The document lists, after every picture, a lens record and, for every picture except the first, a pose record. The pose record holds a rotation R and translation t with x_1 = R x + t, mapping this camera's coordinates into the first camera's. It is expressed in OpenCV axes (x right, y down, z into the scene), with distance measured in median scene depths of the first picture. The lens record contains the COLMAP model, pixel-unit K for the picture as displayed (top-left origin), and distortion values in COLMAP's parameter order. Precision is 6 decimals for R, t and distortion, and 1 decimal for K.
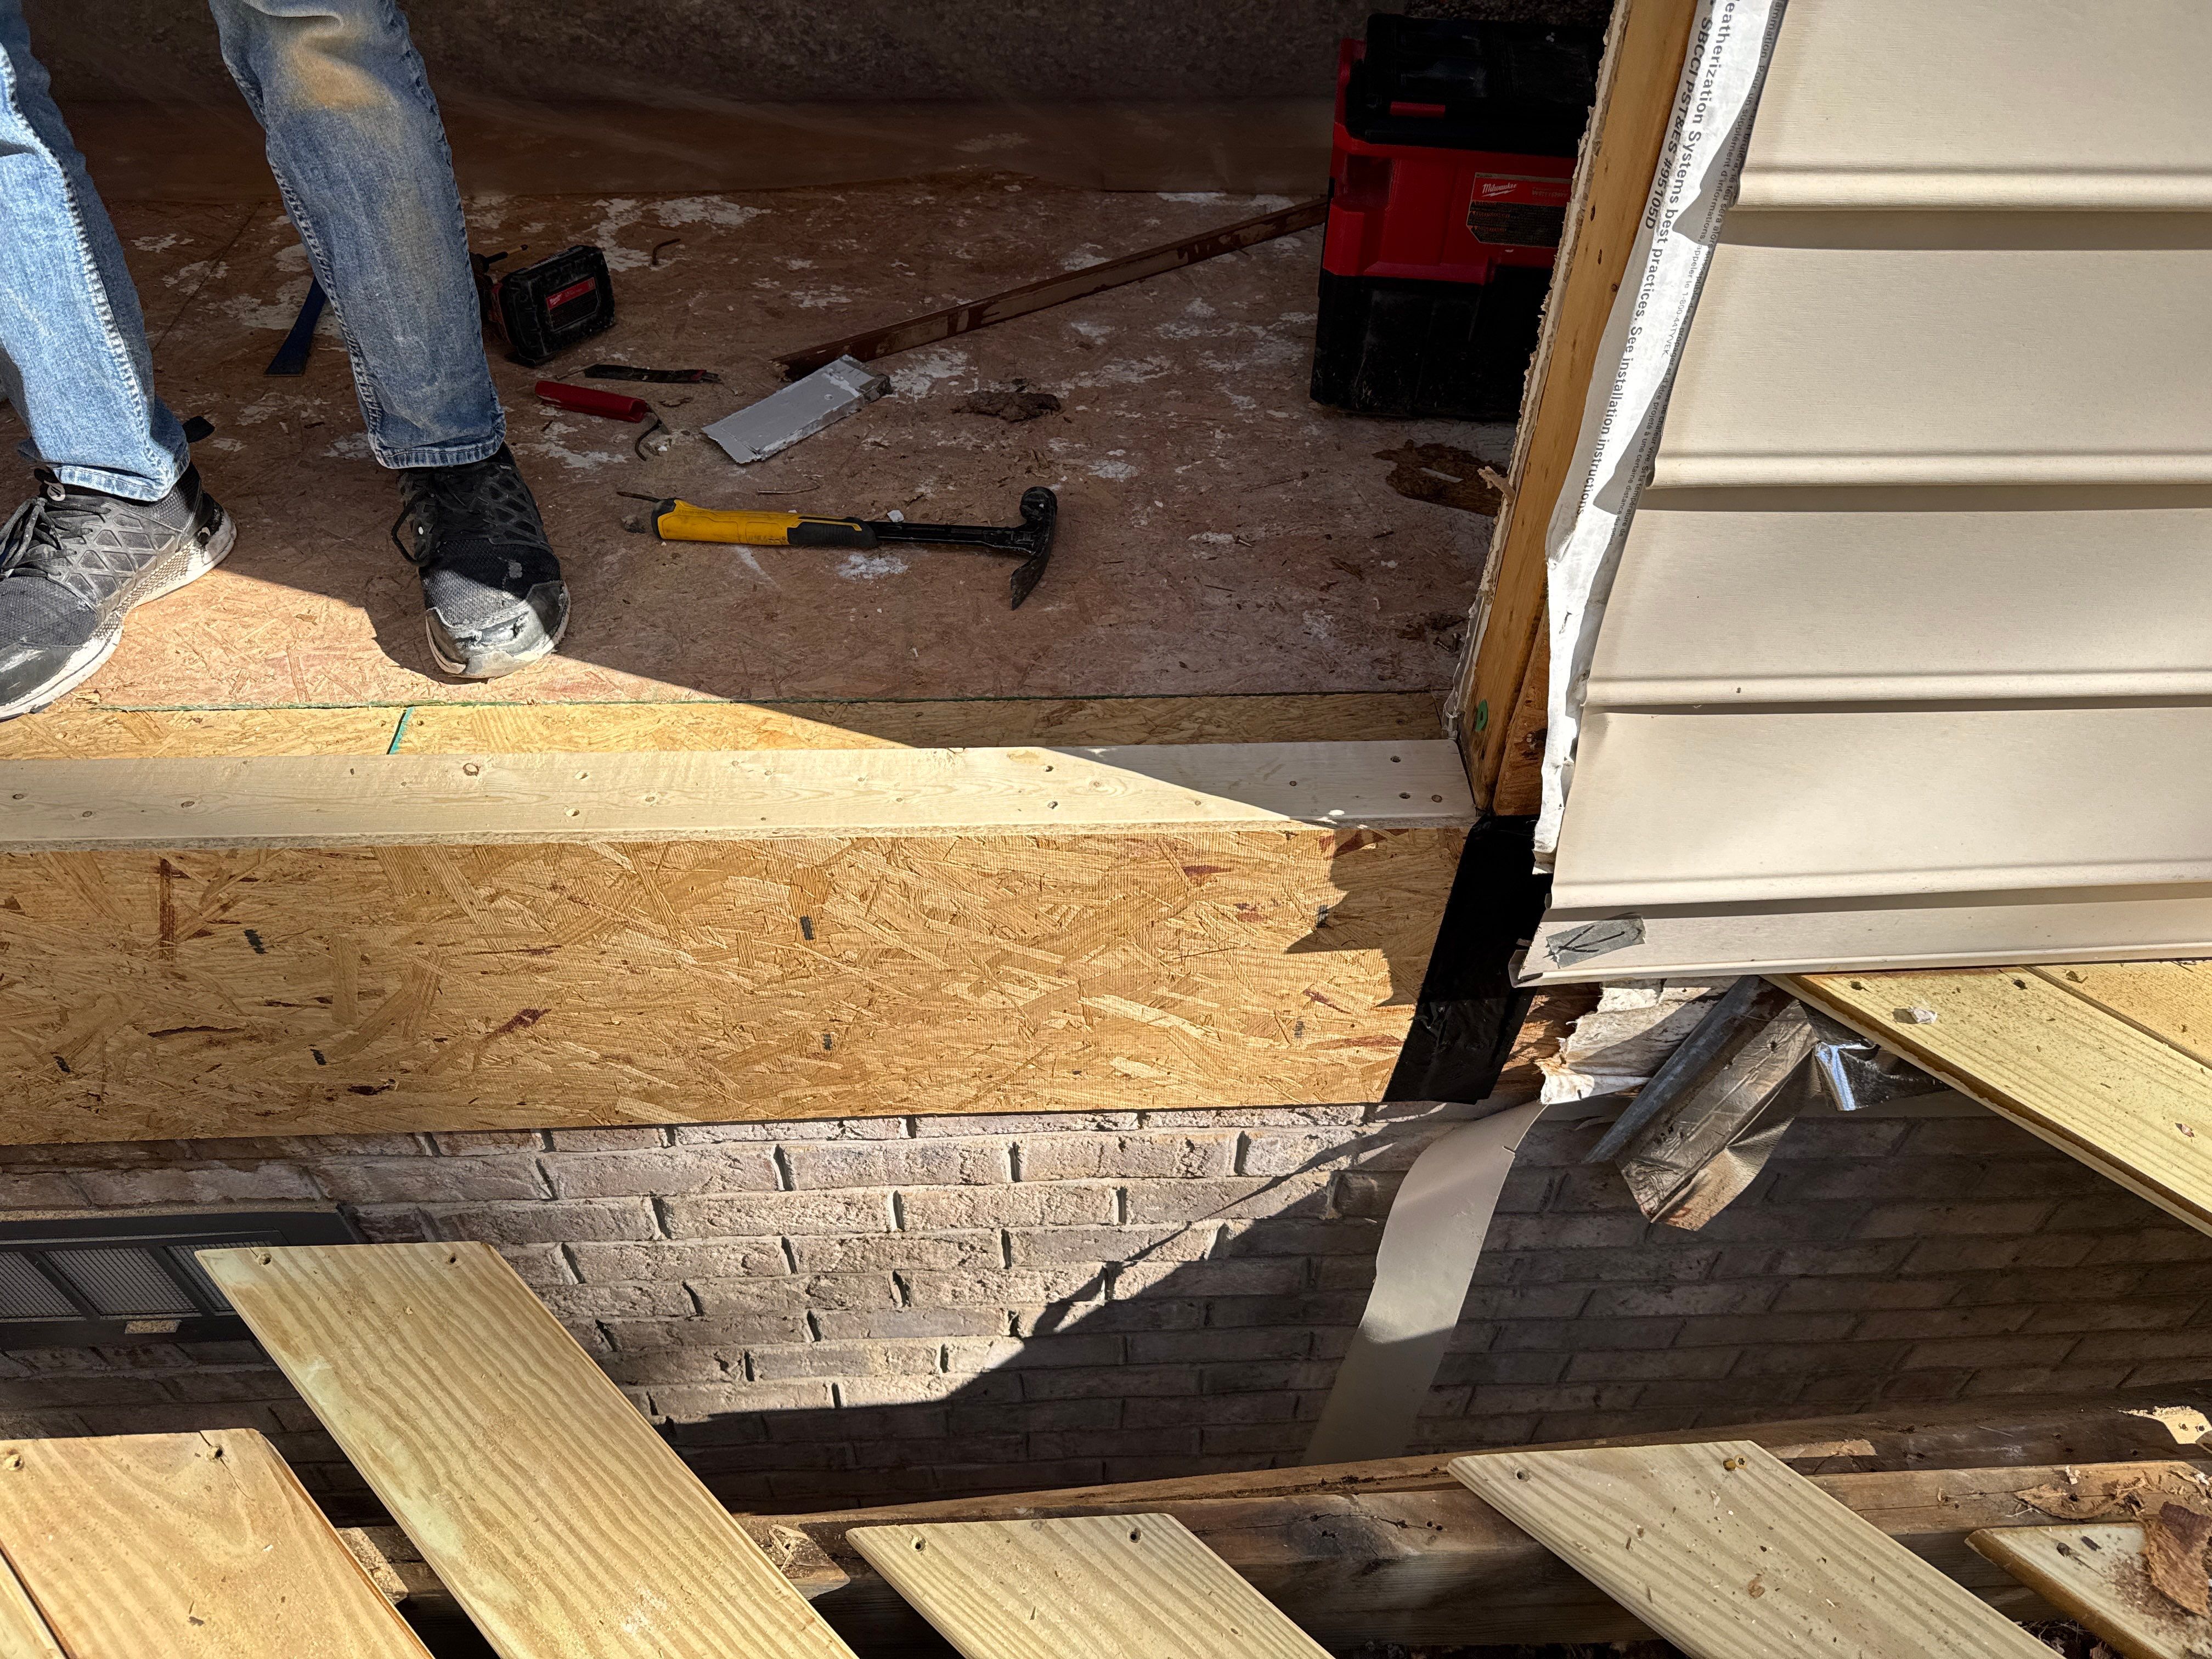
lens RADIAL K [[1575.3, 0, 1108.7], [0, 1575.3, 829.2], [0, 0, 1]] dist [0.035901, -0.039889]
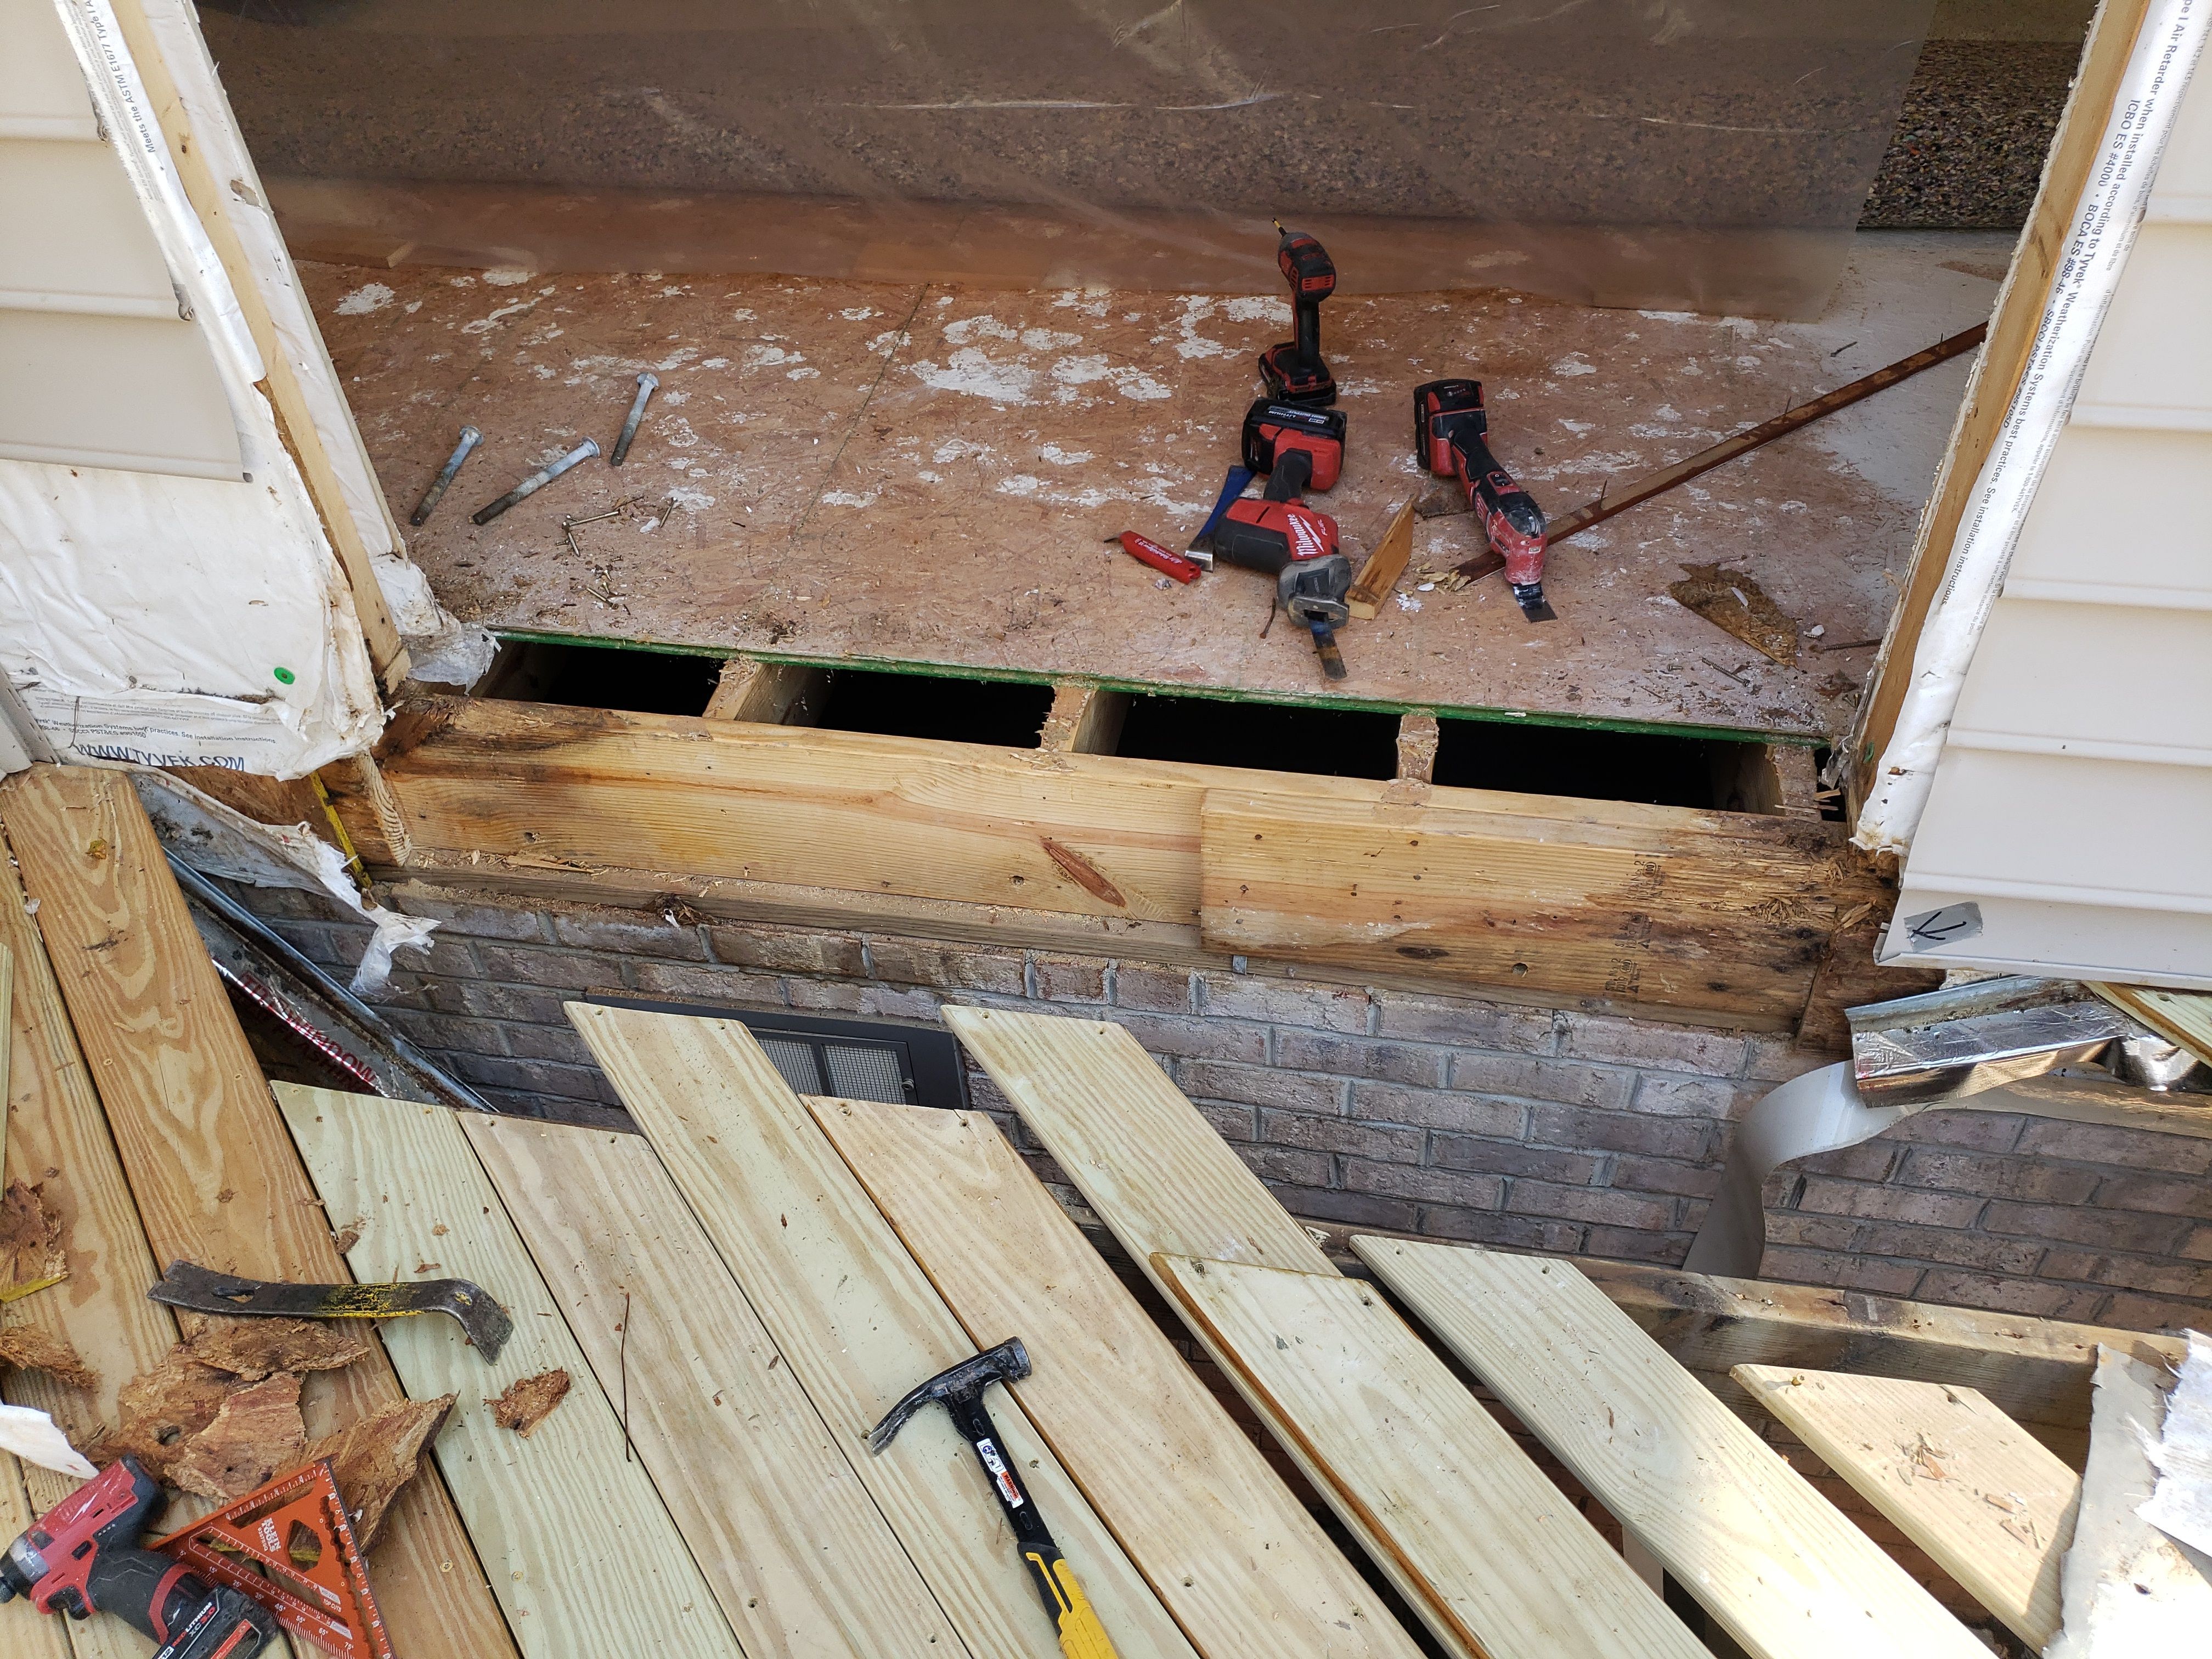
lens RADIAL K [[1751.8, 0, 1107.6], [0, 1751.8, 837.5], [0, 0, 1]] dist [0.010093, 0.017606]
pose [[0.974648, 0.111419, -0.194029, -0.064280], [-0.117975, 0.992761, -0.022531, 0.075485], [0.190114, 0.044851, 0.980737, -0.391882]]
